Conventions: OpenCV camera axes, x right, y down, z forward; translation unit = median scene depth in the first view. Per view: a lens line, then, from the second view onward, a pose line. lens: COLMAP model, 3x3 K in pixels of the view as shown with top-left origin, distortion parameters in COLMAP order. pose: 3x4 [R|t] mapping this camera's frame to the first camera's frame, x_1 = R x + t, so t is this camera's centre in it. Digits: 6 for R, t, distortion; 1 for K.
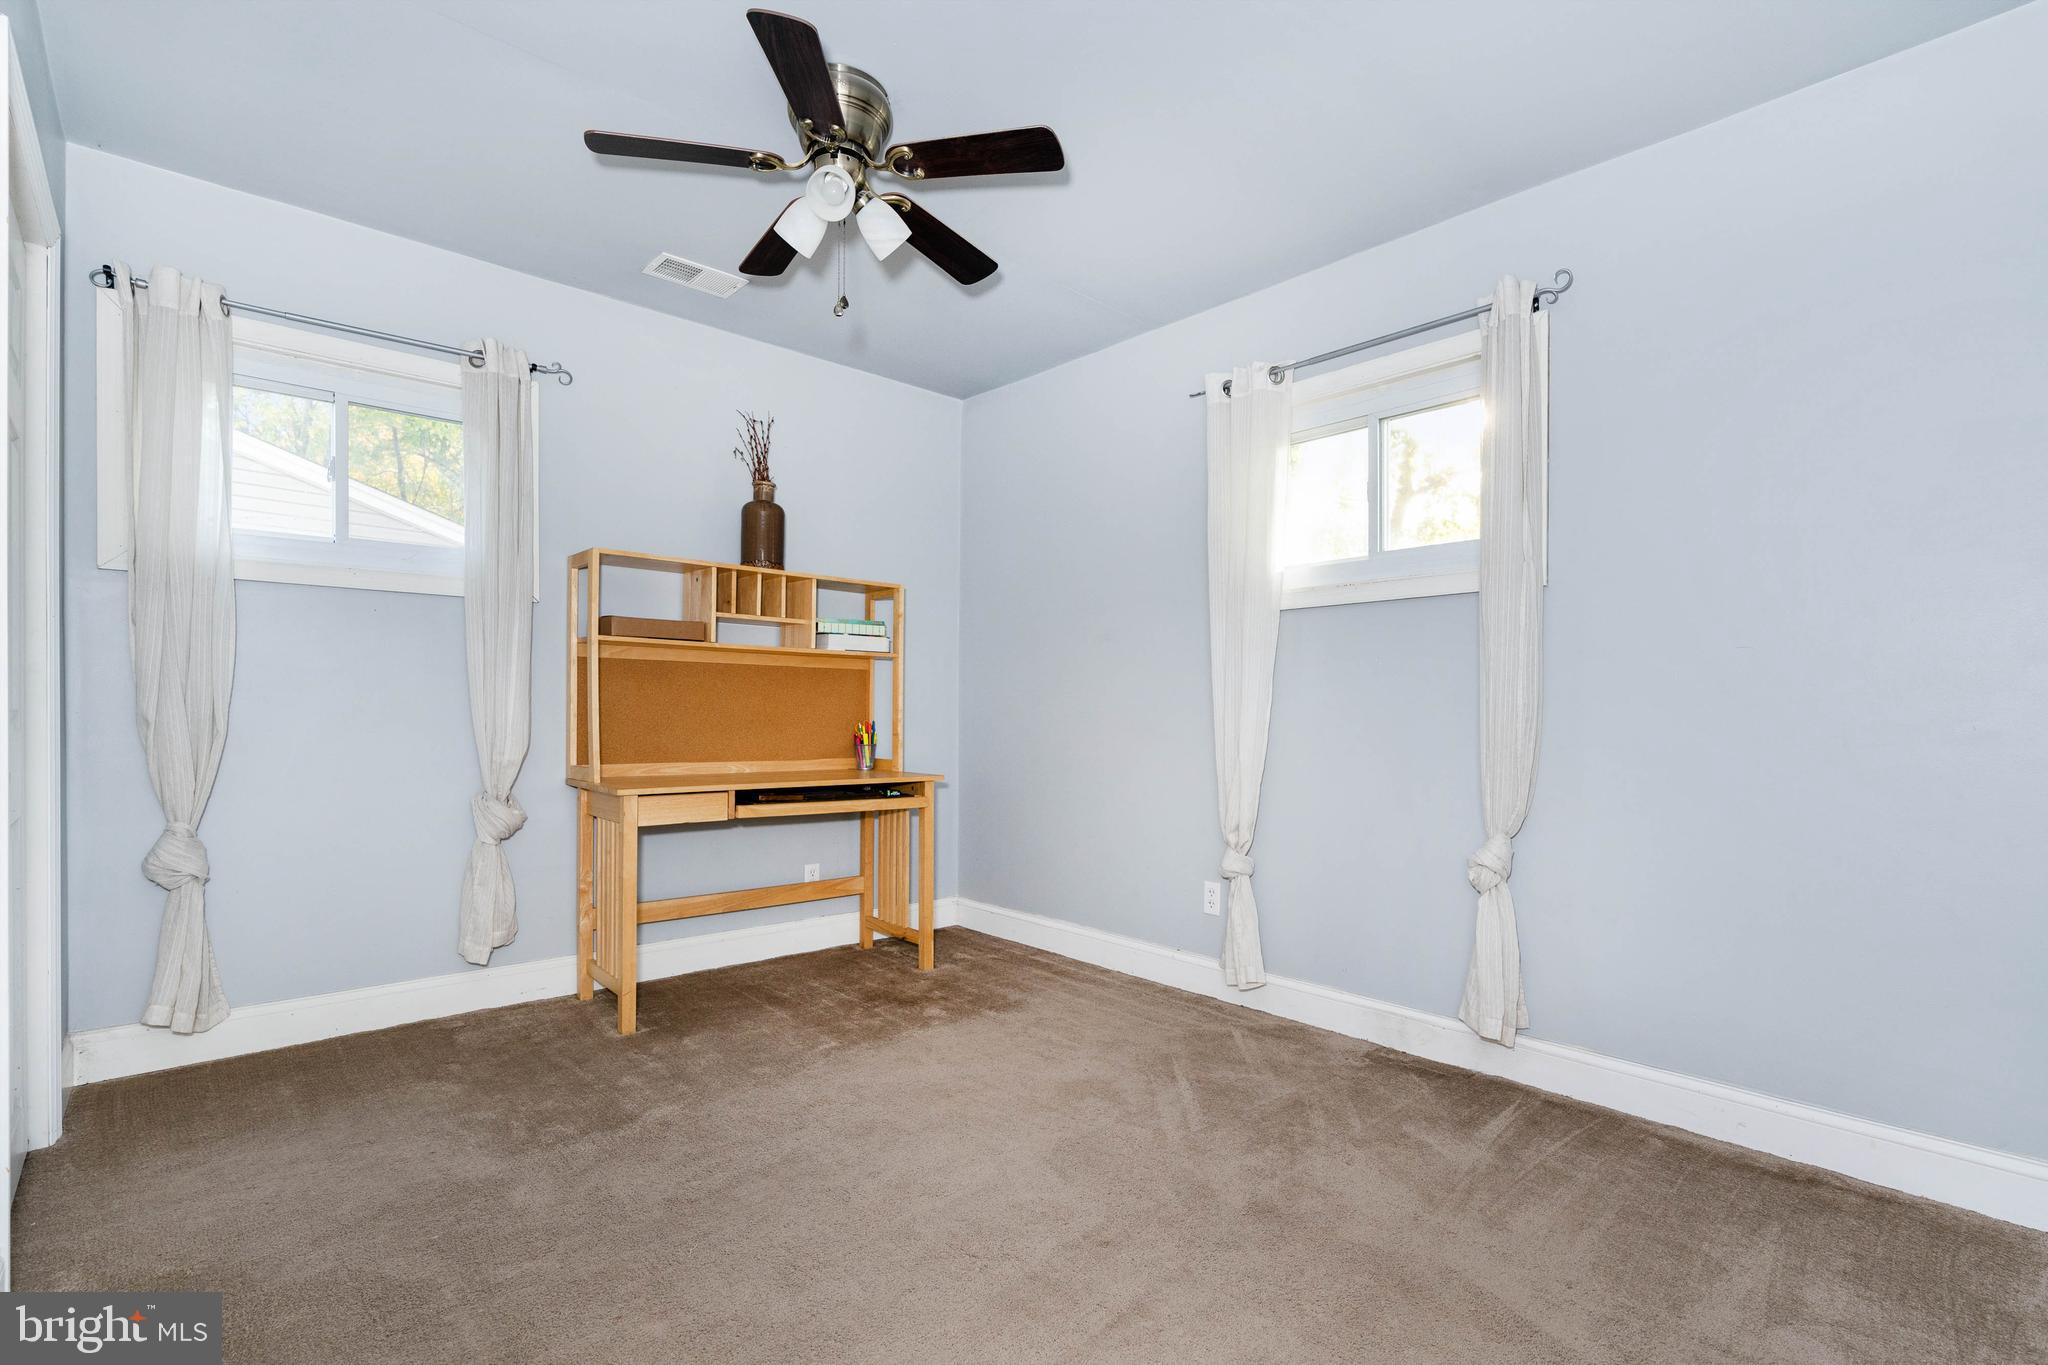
lens RADIAL K [[953.9, 0, 1024.7], [0, 953.9, 716.7], [0, 0, 1]] dist [-0.000467, 0.000034]
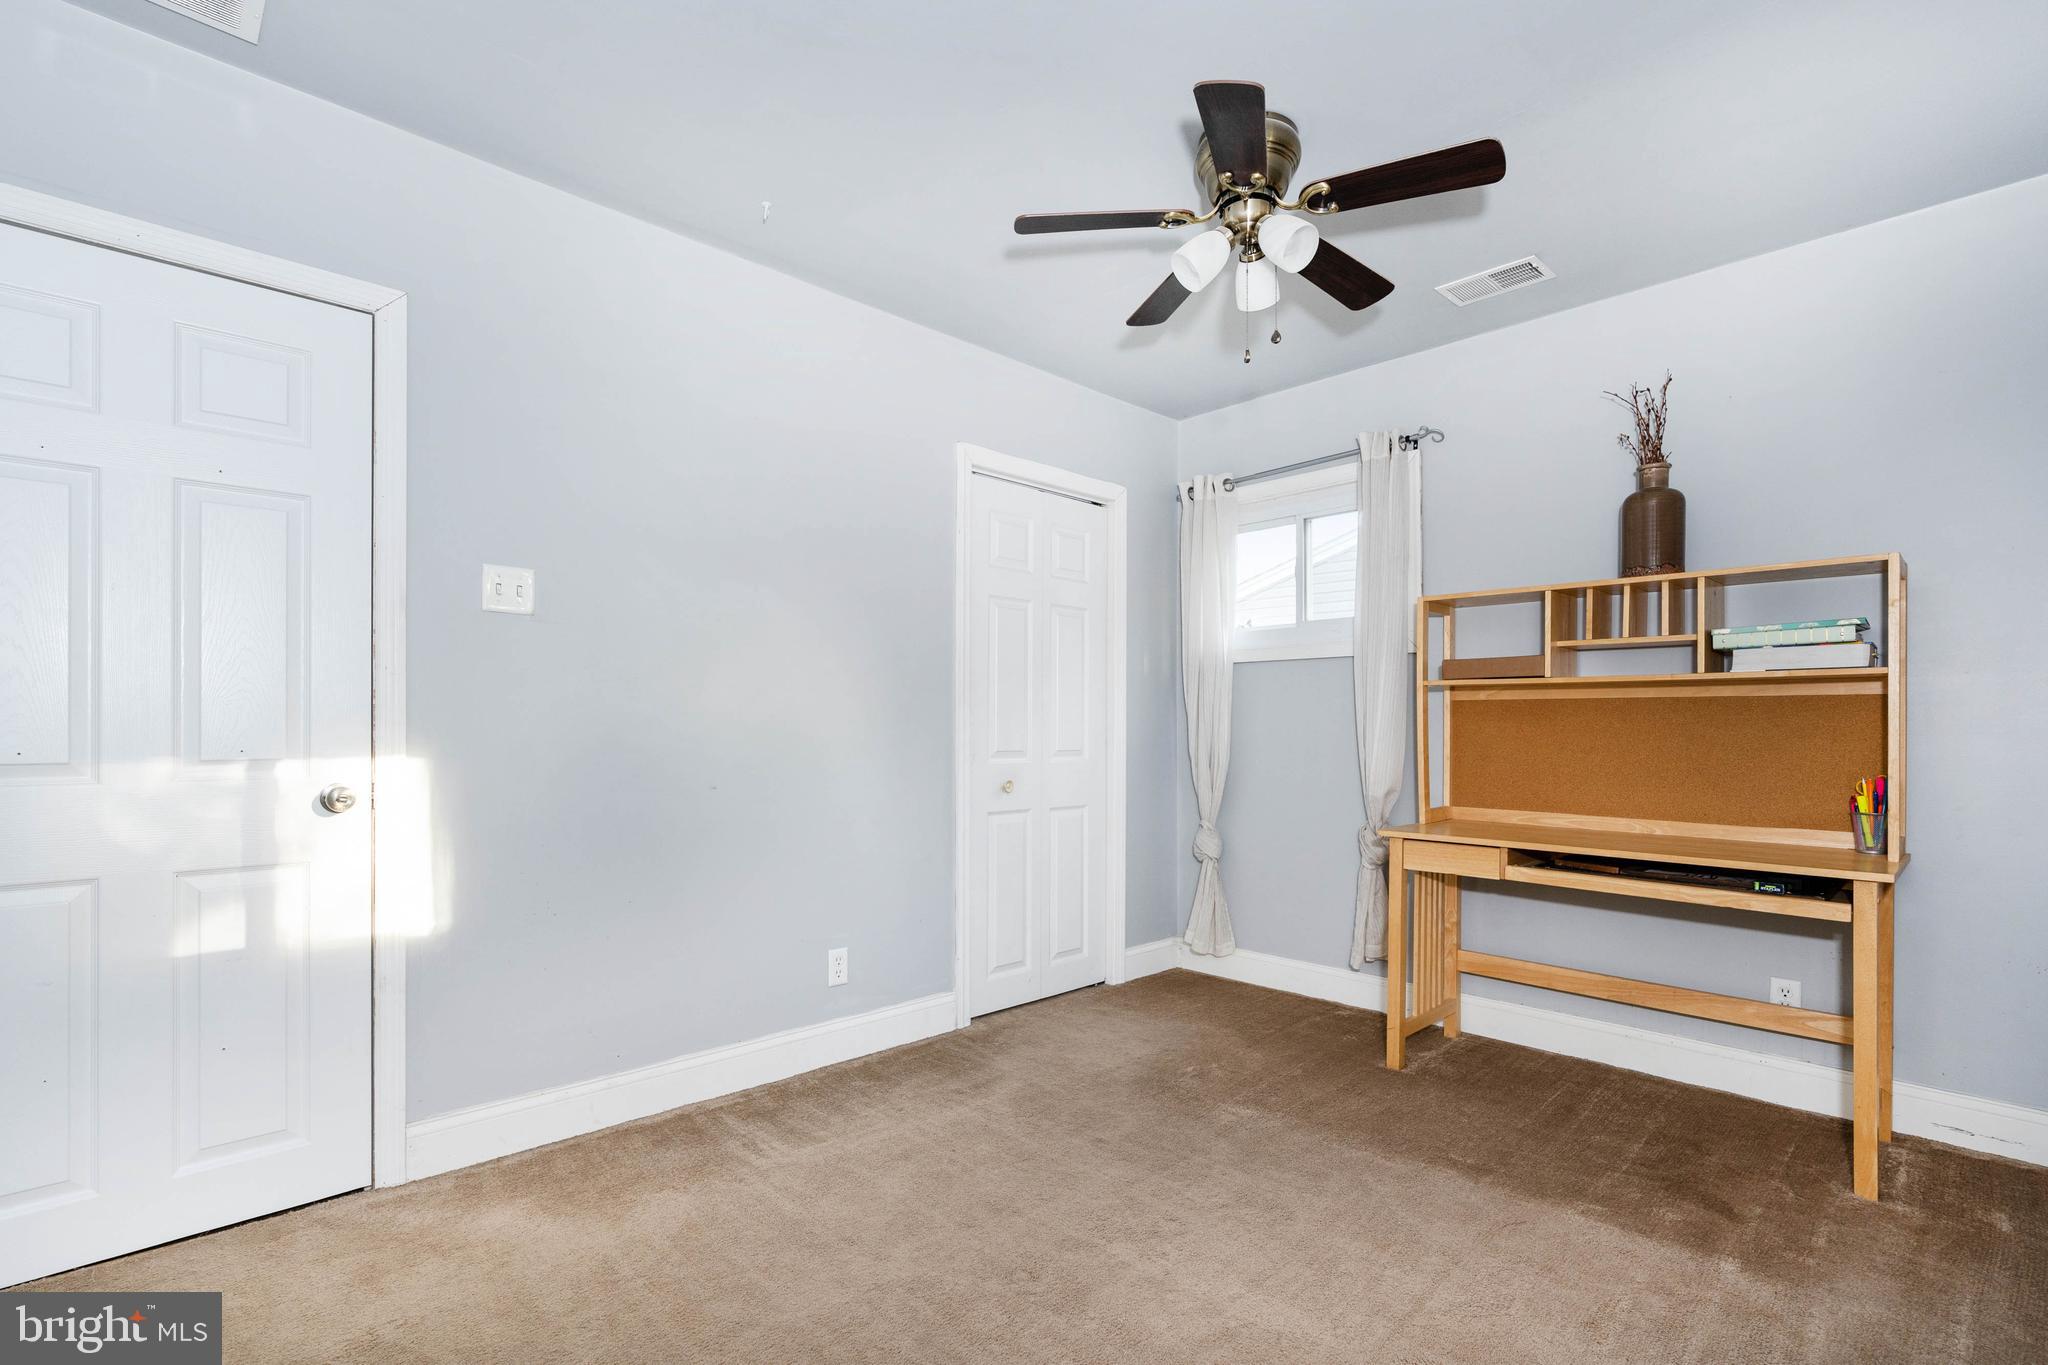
lens RADIAL K [[941.9, 0, 1024.8], [0, 941.9, 730.8], [0, 0, 1]] dist [0.000561, 0.000283]
pose [[0.037201, -0.006028, -0.999290, 0.507153], [-0.009675, 0.999933, -0.006392, -0.018731], [0.999261, 0.009906, 0.037140, 0.483956]]
